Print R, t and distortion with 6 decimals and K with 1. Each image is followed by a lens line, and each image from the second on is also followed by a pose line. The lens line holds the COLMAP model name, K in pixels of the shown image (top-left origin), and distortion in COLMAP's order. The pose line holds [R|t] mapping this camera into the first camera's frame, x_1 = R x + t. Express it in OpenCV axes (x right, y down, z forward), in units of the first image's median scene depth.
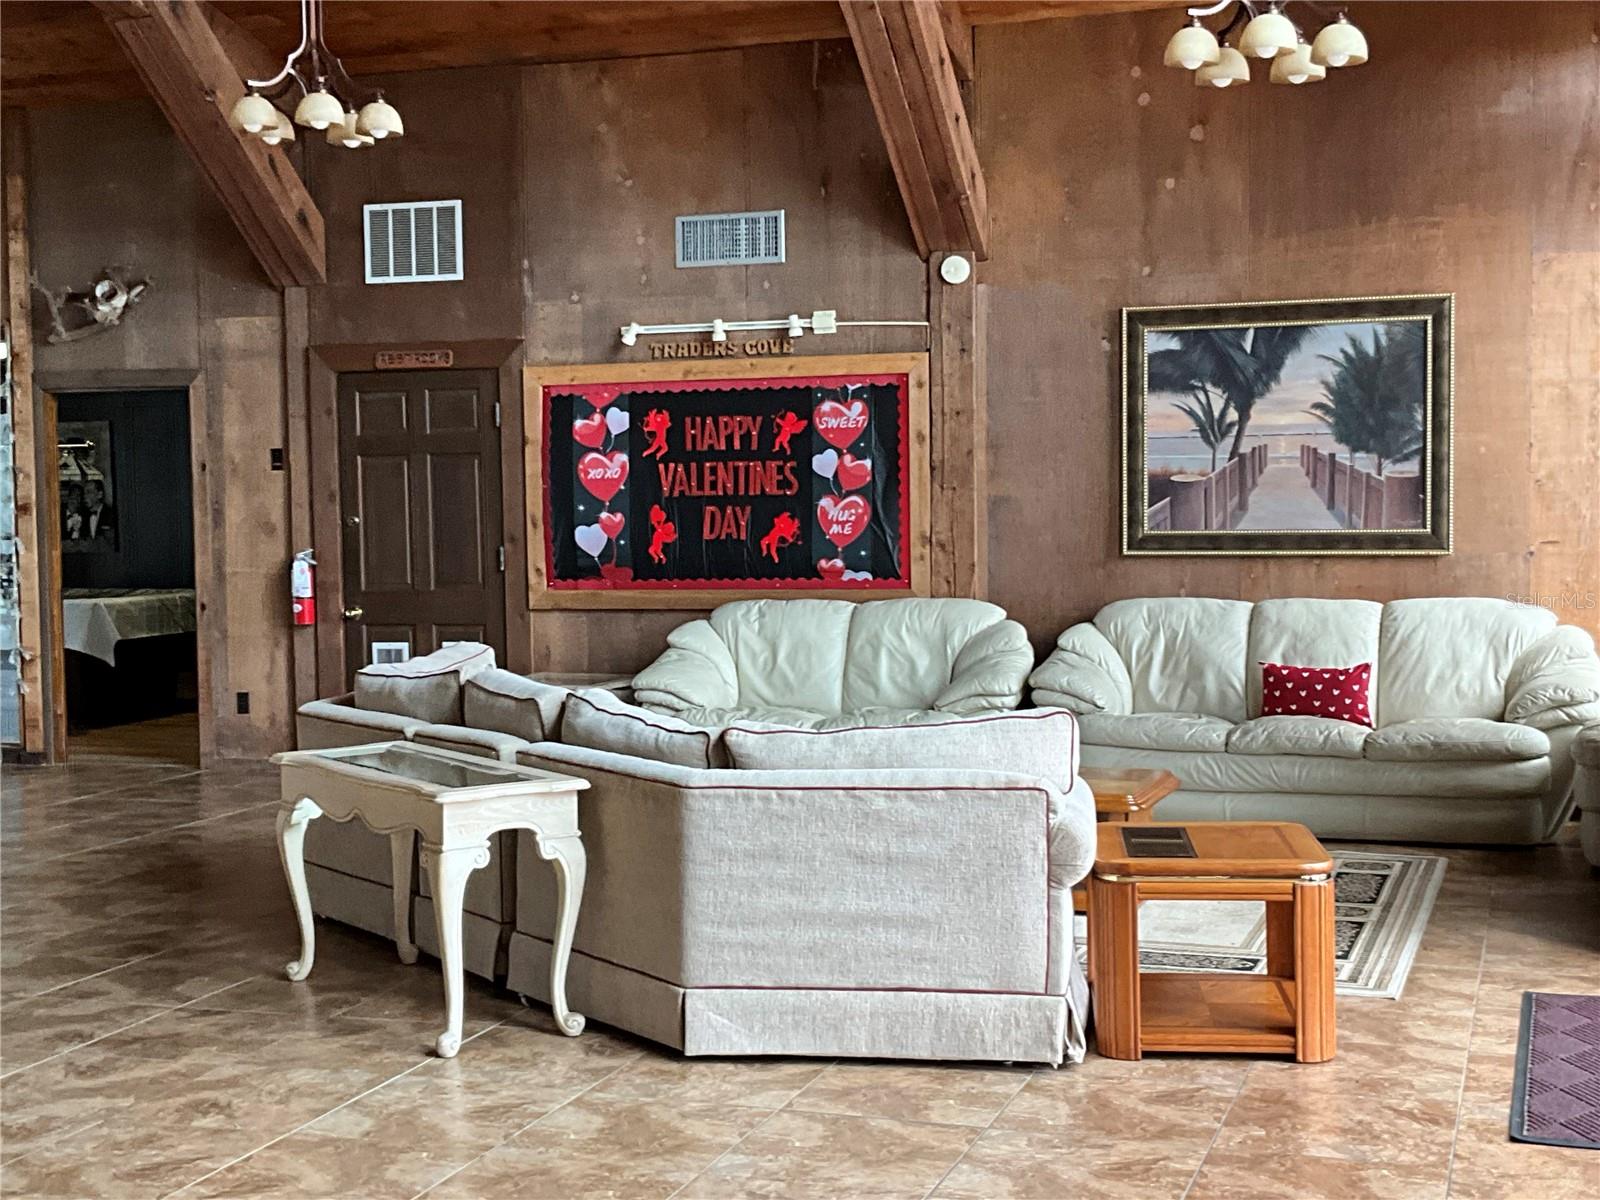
lens RADIAL K [[2205.4, 0, 800.4], [0, 2205.4, 601.7], [0, 0, 1]] dist [0.146720, 0.000000]
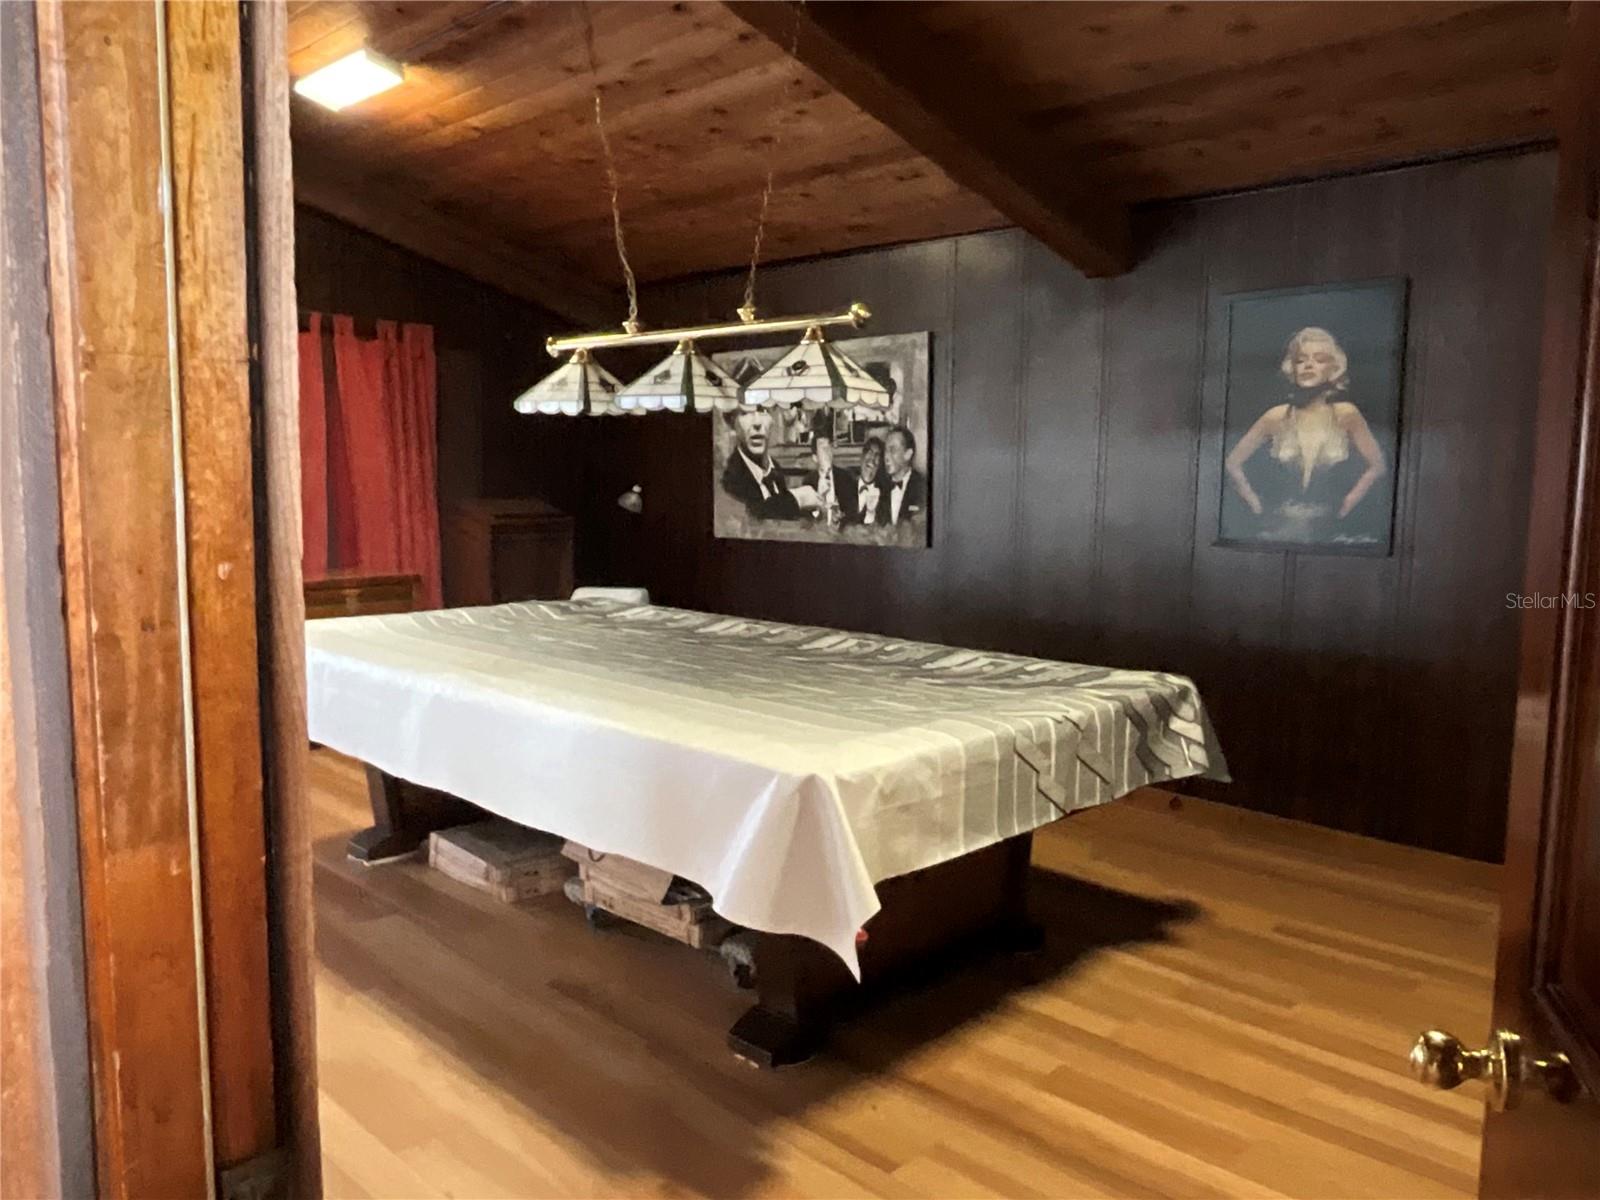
lens RADIAL K [[1182.2, 0, 799.4], [0, 1182.2, 600.2], [0, 0, 1]] dist [-0.011249, -0.004274]
pose [[0.908441, 0.067264, -0.412566, -0.203658], [-0.044272, 0.996899, 0.065050, -0.027738], [0.415663, -0.040829, 0.908602, 0.691757]]
